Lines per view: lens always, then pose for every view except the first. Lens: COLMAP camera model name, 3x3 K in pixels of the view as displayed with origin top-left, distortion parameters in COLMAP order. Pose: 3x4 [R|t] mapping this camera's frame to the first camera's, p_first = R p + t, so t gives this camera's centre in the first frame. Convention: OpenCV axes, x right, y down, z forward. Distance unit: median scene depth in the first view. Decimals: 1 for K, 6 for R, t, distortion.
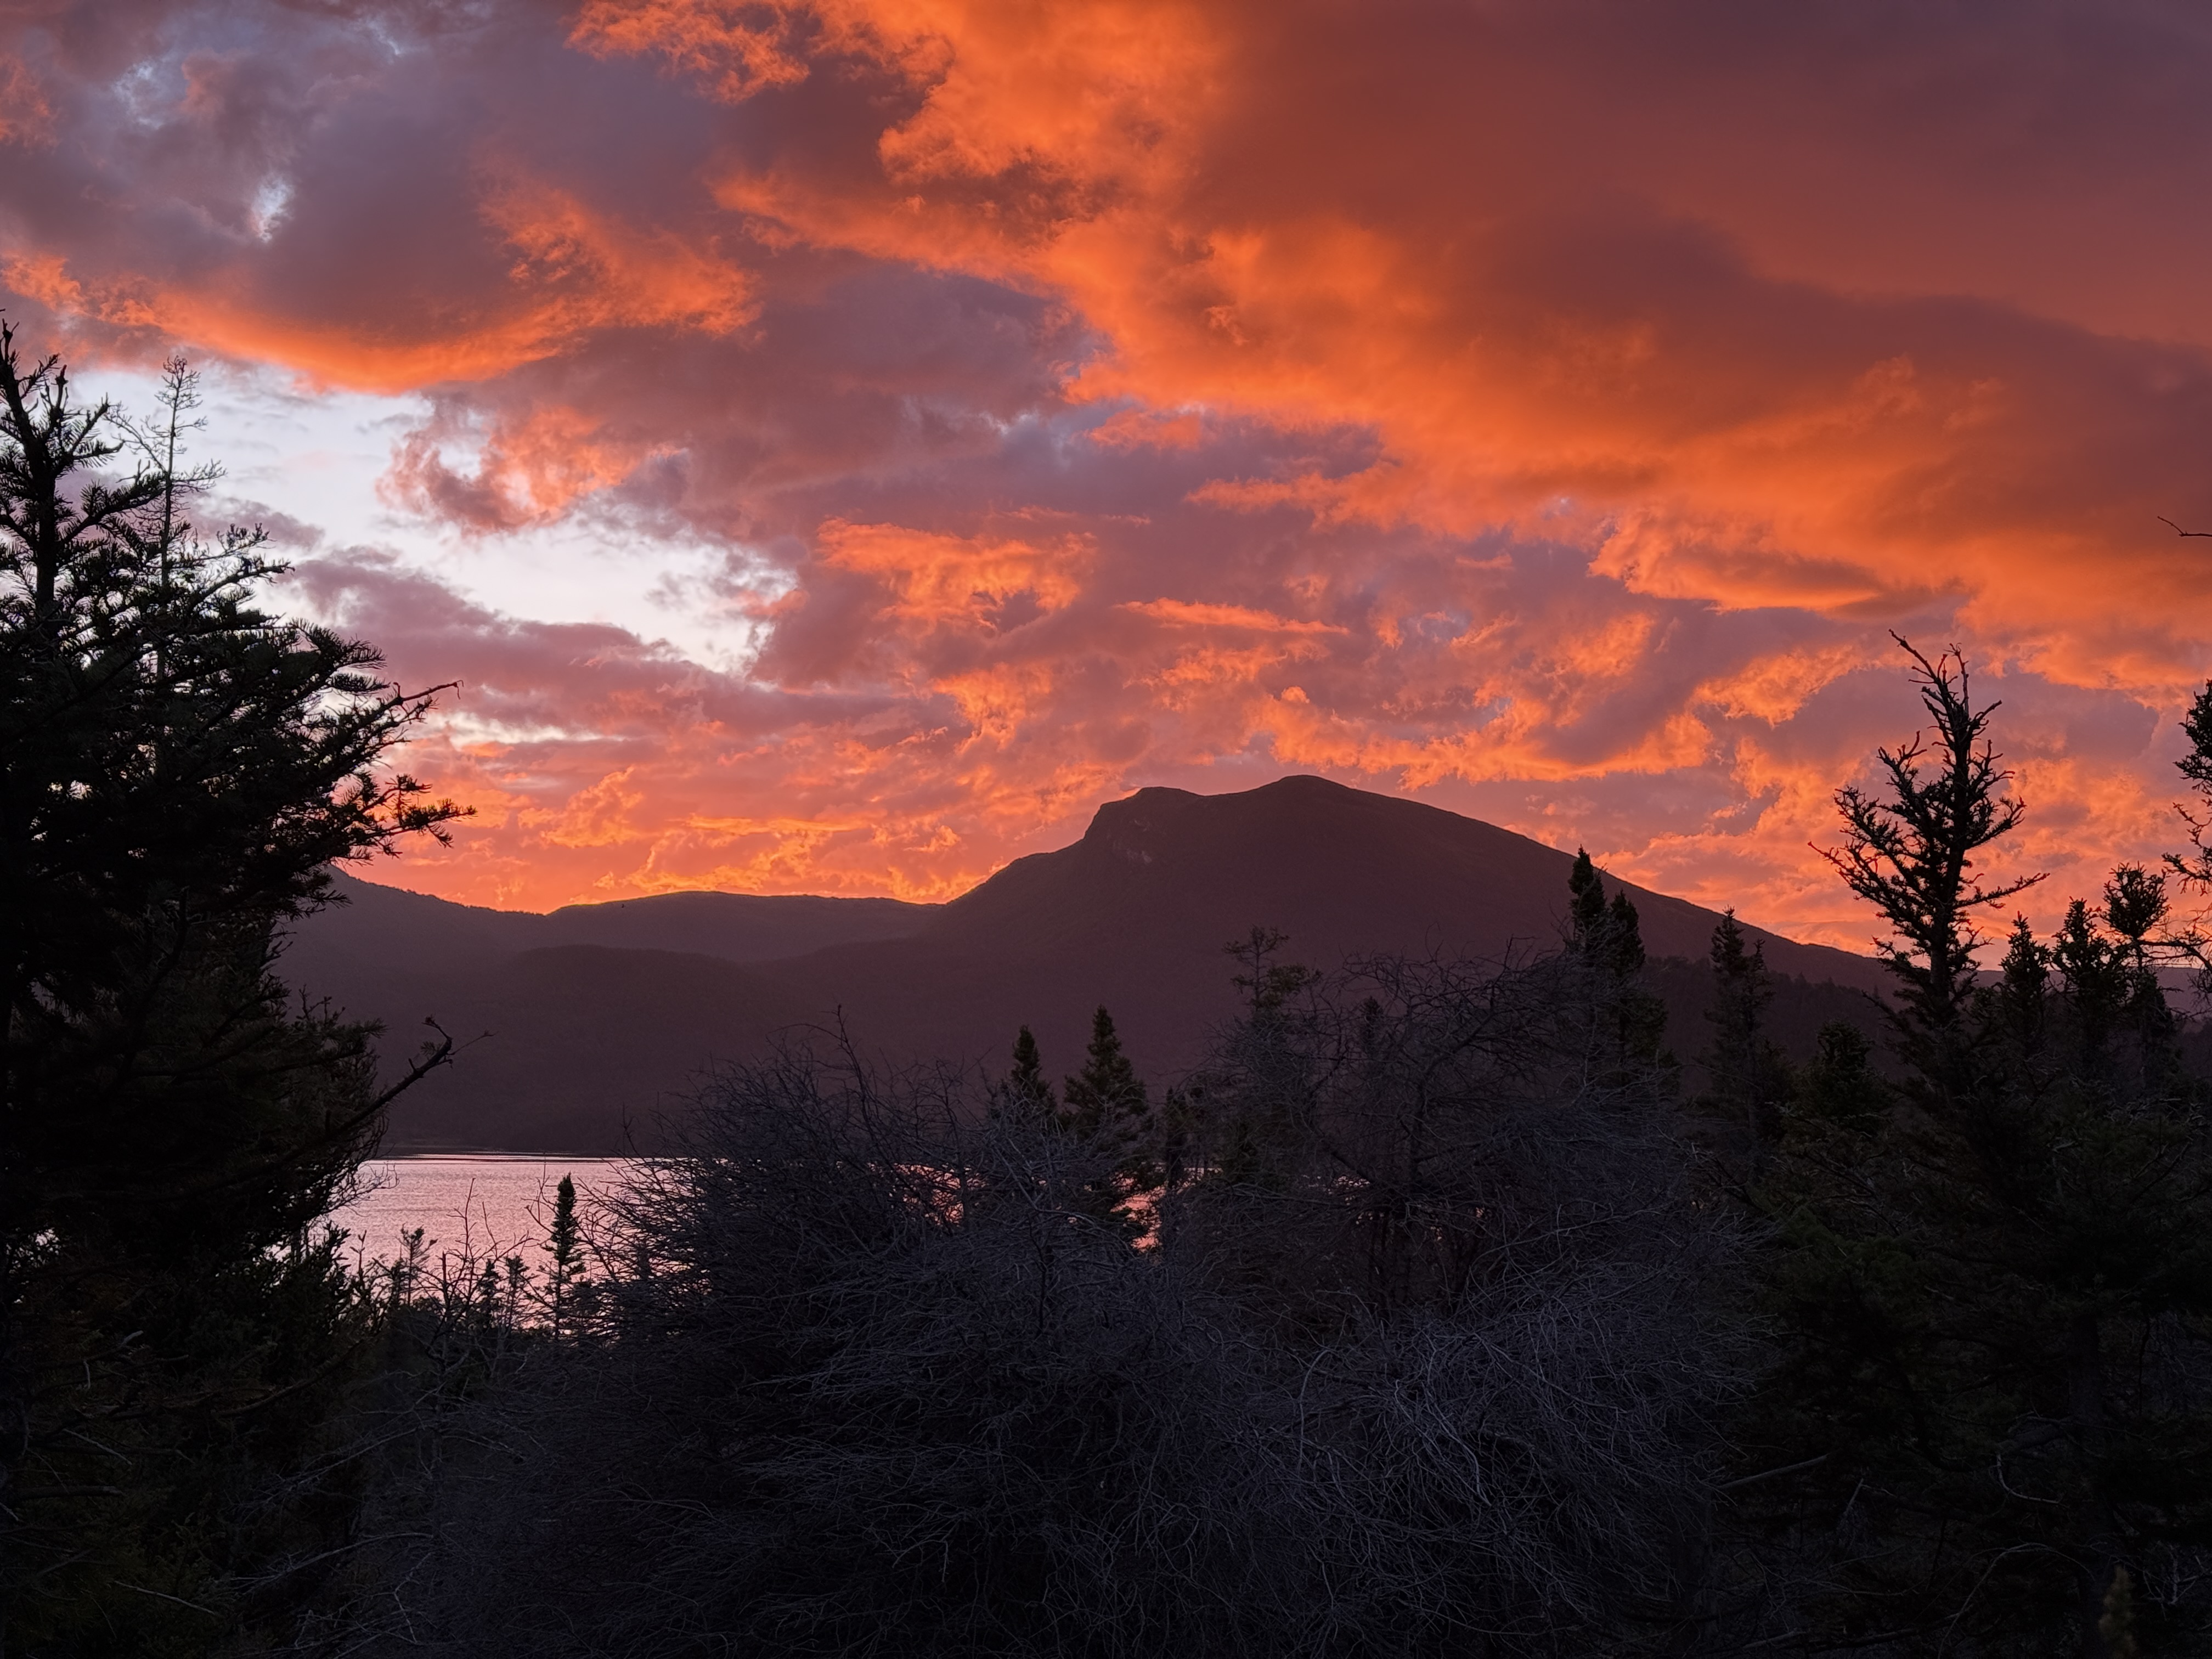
lens RADIAL K [[3094.9, 0, 1107.7], [0, 3094.9, 815.5], [0, 0, 1]] dist [0.047121, 0.000000]
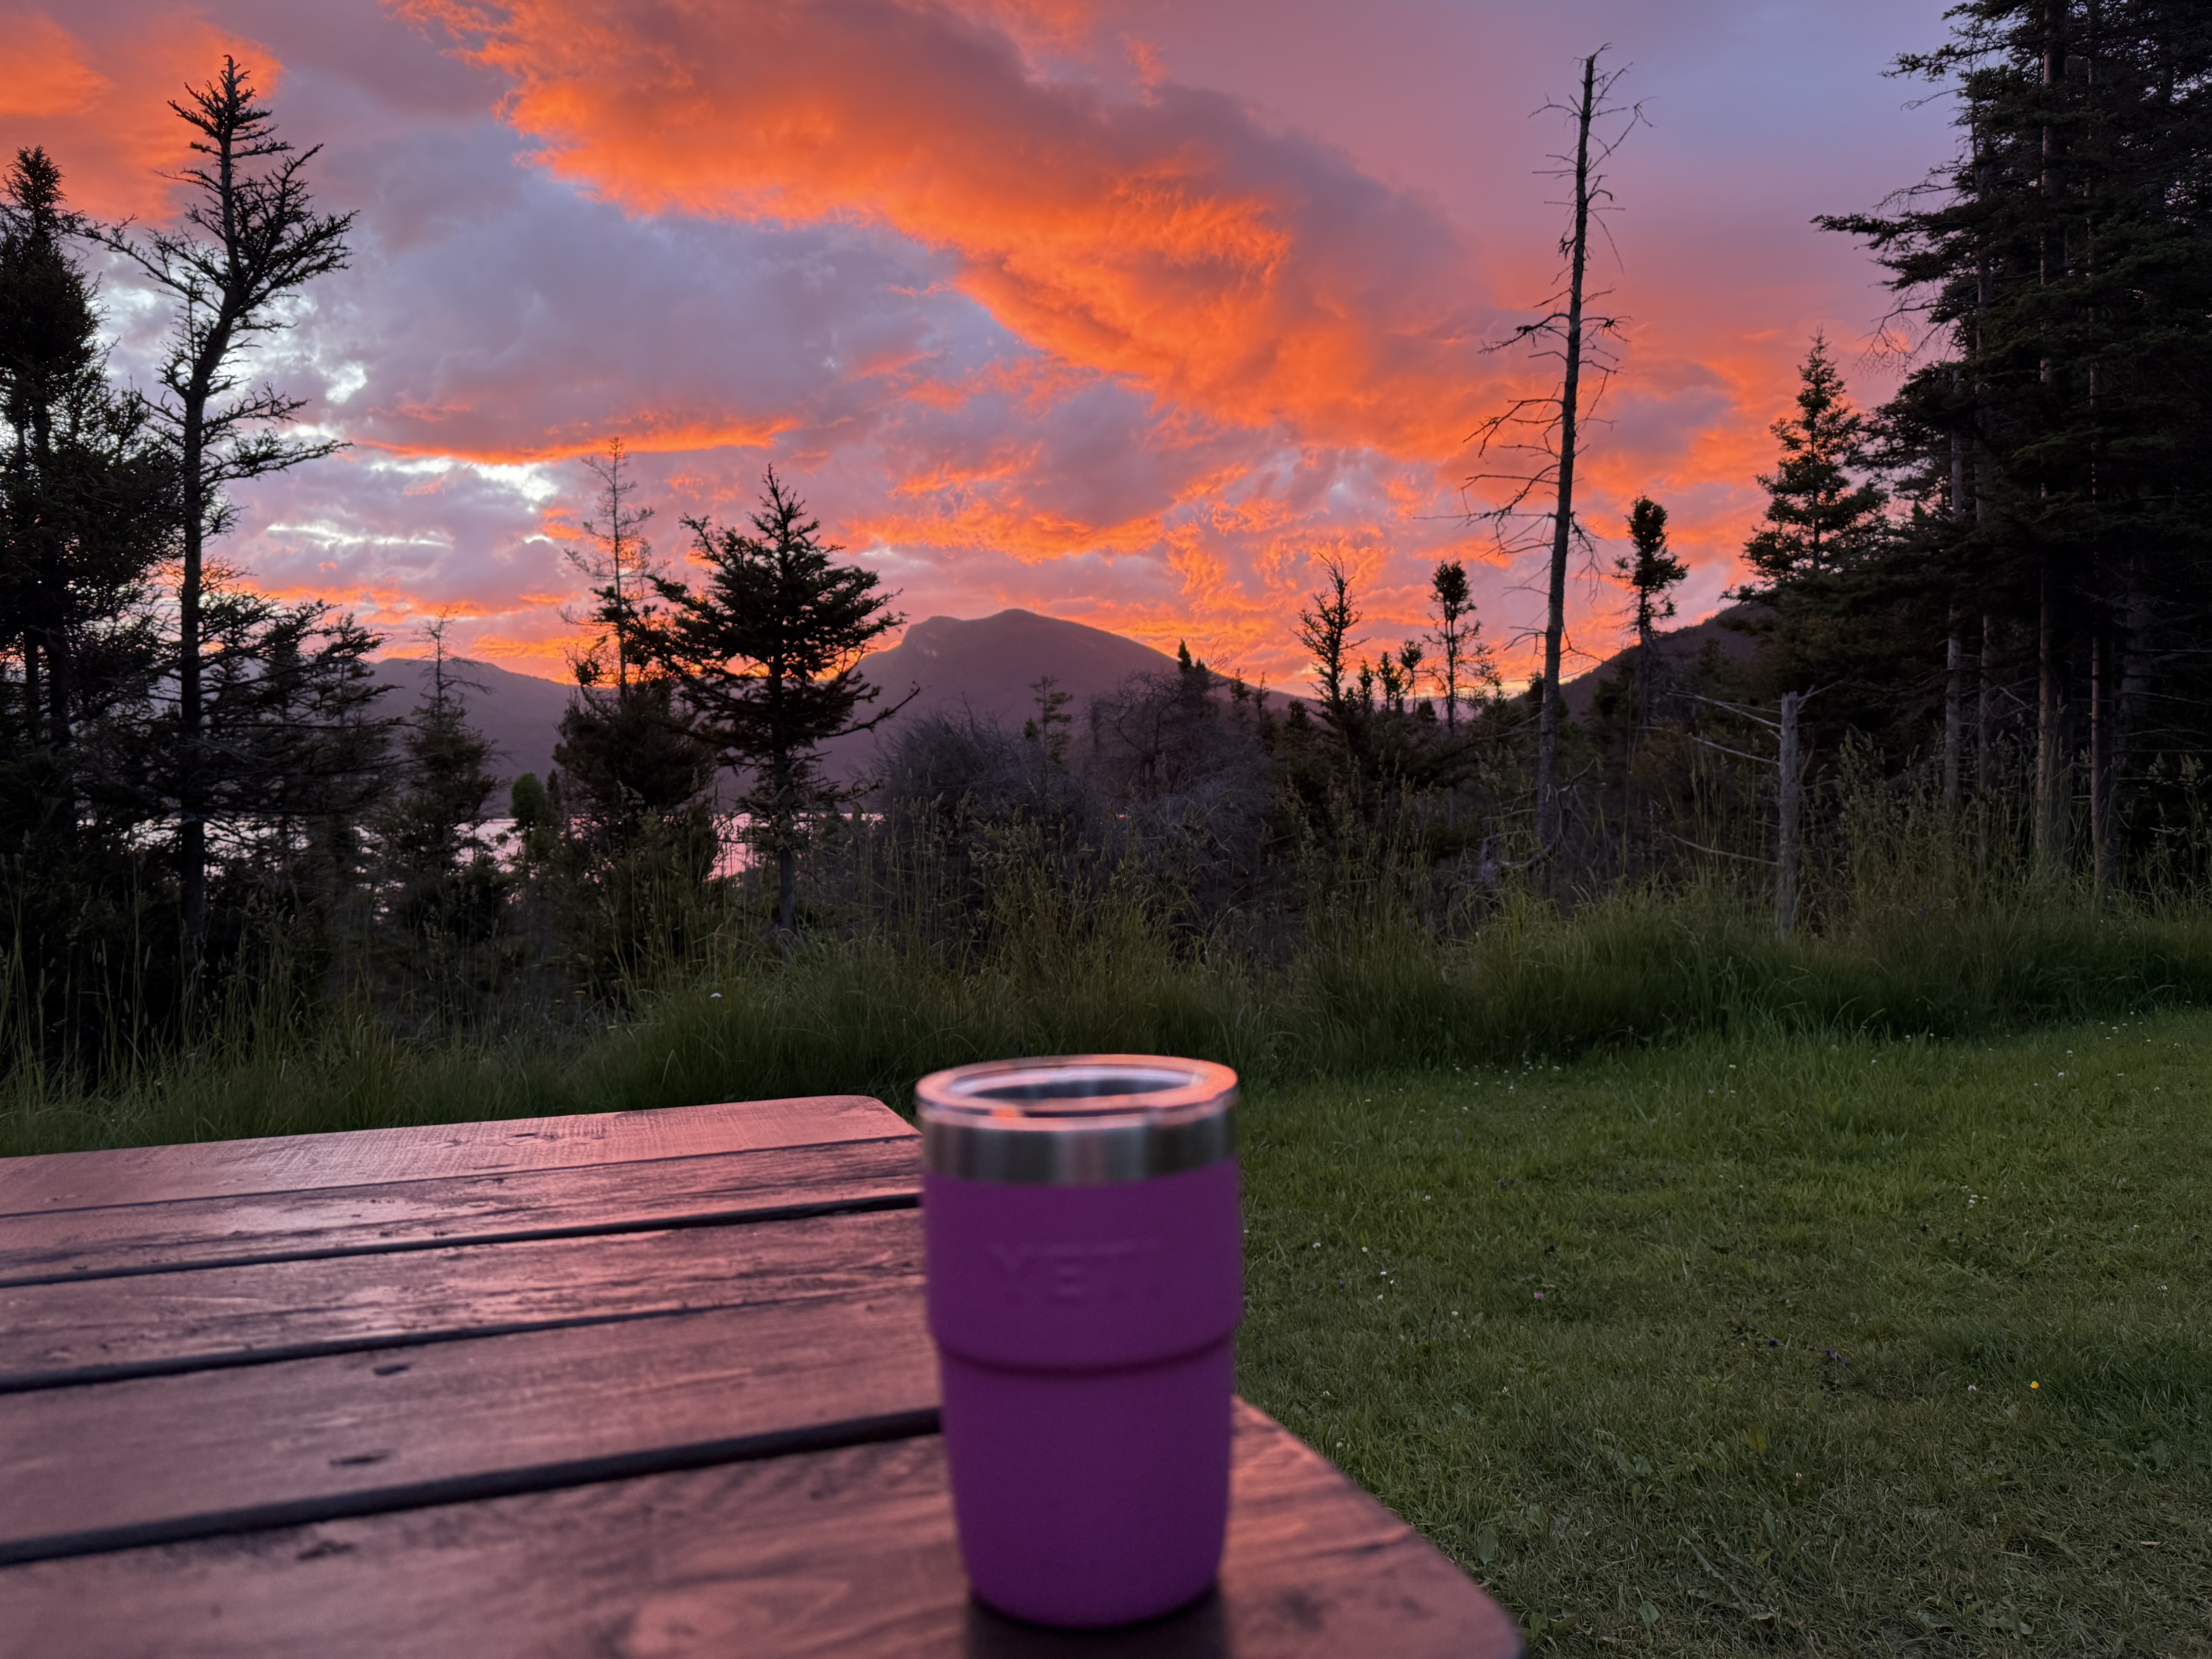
lens RADIAL K [[1523.1, 0, 1090.3], [0, 1523.1, 841.7], [0, 0, 1]] dist [0.010631, 0.000263]
pose [[0.994140, -0.036530, 0.101741, -0.102049], [0.022171, 0.990066, 0.138844, 0.004071], [-0.105803, -0.135775, 0.985074, -0.374550]]
